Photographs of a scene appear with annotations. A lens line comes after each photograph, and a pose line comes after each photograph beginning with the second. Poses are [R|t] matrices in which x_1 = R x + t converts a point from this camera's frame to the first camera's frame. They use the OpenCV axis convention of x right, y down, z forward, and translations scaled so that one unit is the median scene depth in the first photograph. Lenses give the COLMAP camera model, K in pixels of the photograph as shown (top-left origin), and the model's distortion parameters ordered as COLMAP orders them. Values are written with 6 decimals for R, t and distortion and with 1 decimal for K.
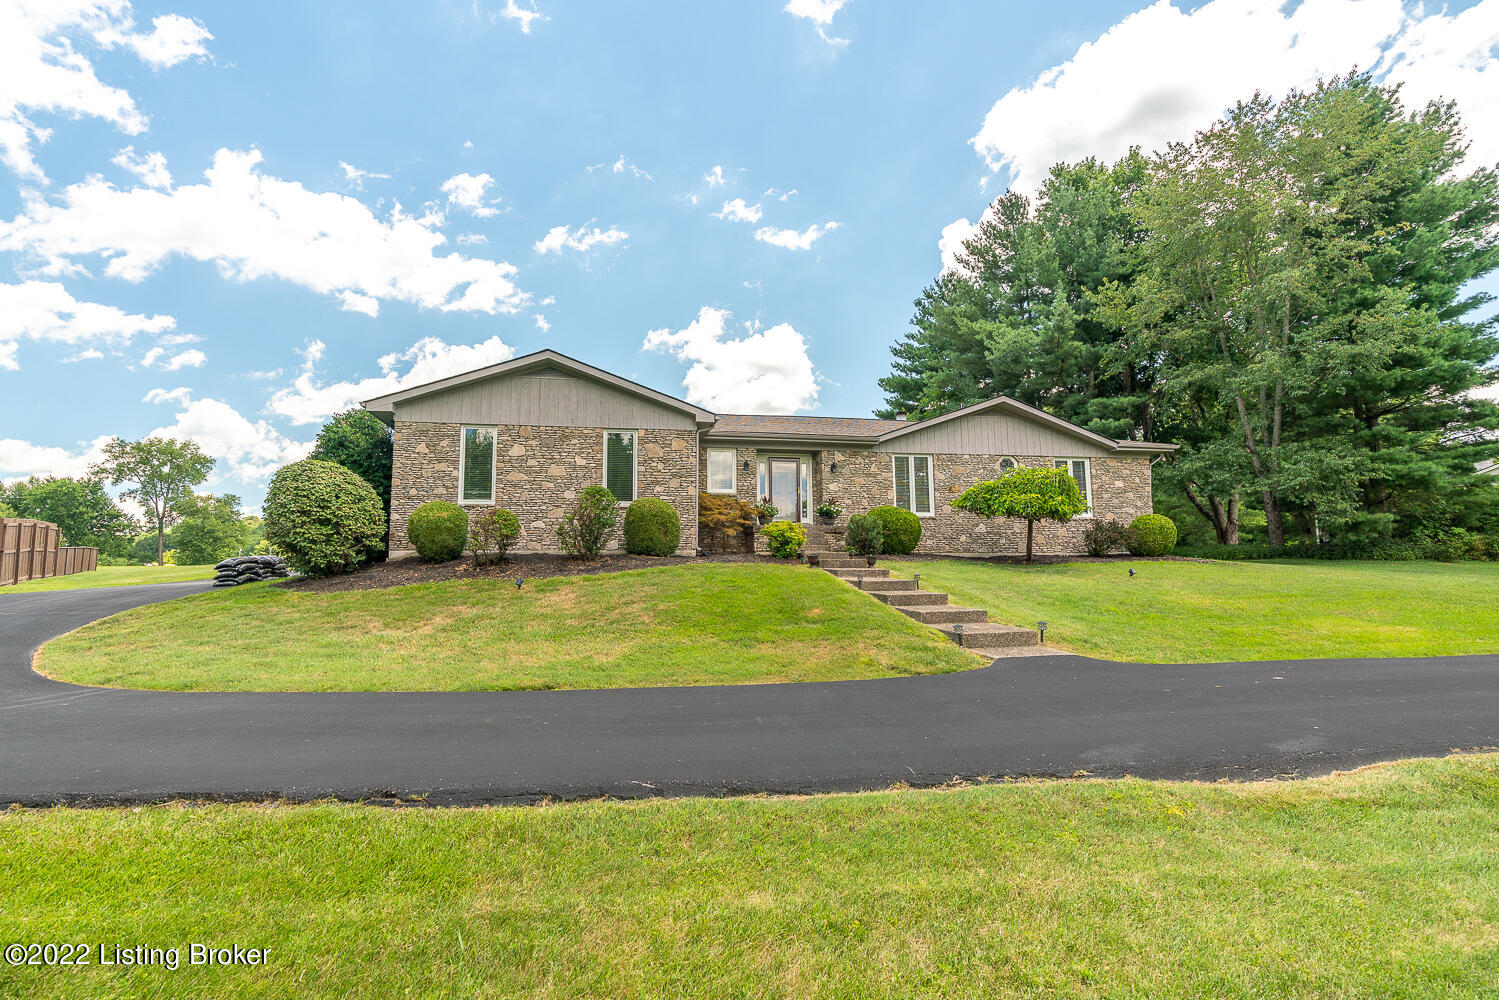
lens RADIAL K [[797.6, 0, 749.5], [0, 797.6, 500.0], [0, 0, 1]] dist [-0.051457, 0.015429]
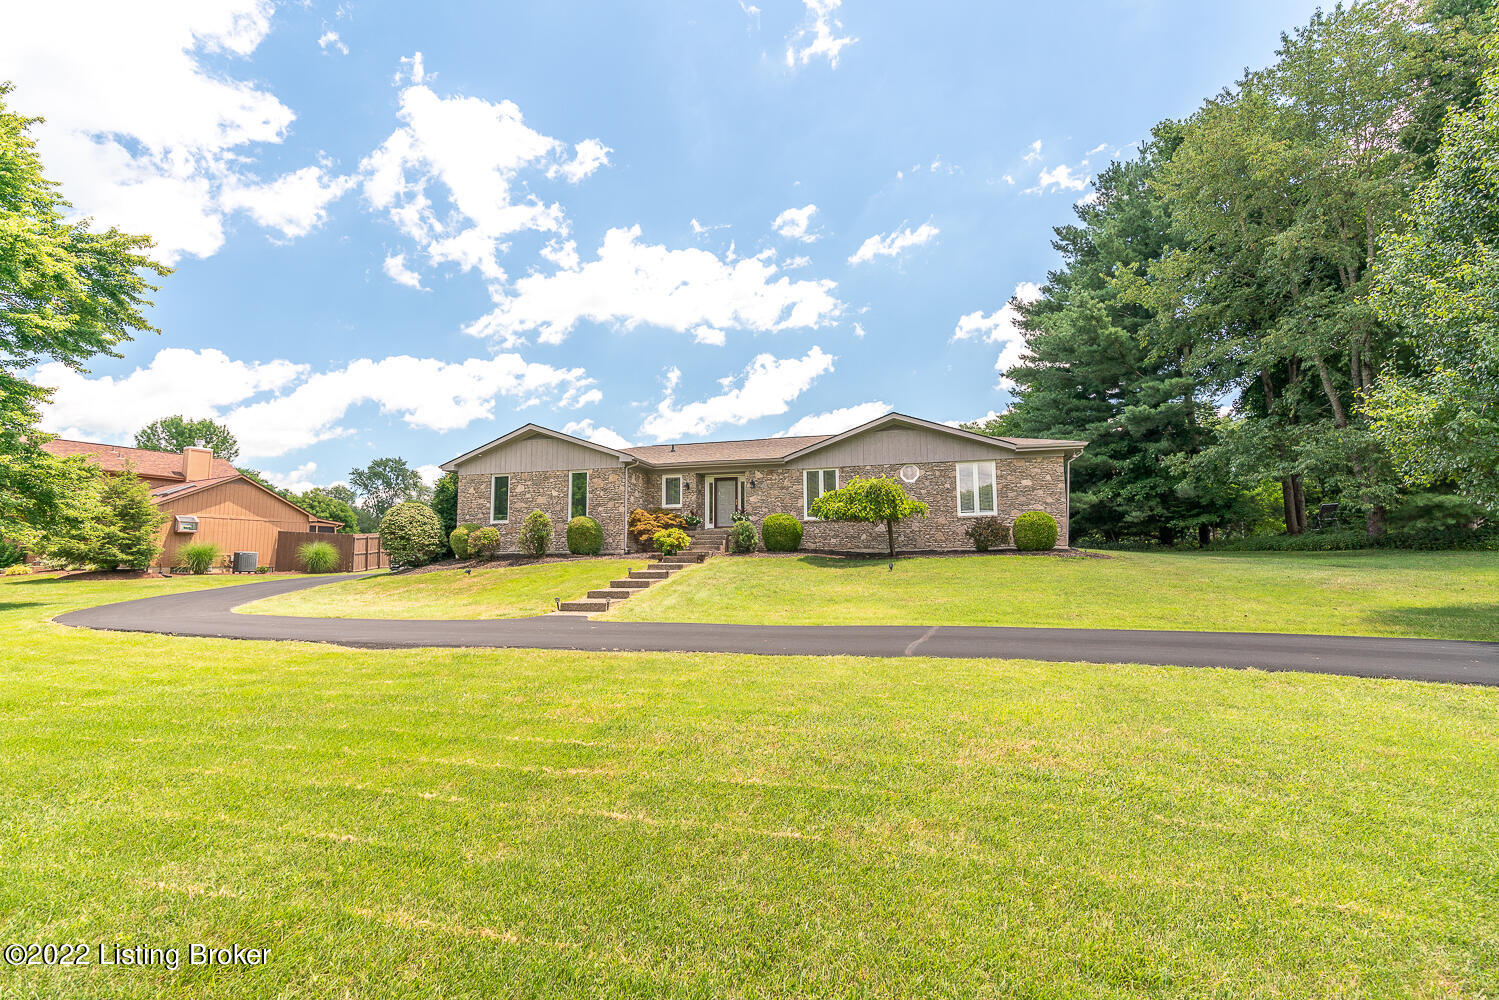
lens RADIAL K [[797.6, 0, 749.5], [0, 797.6, 500.0], [0, 0, 1]] dist [-0.051457, 0.015429]
pose [[0.860262, -0.036596, -0.508537, 0.188156], [0.047292, 0.998848, 0.008121, -0.006351], [0.507654, -0.031036, 0.861002, -0.028125]]
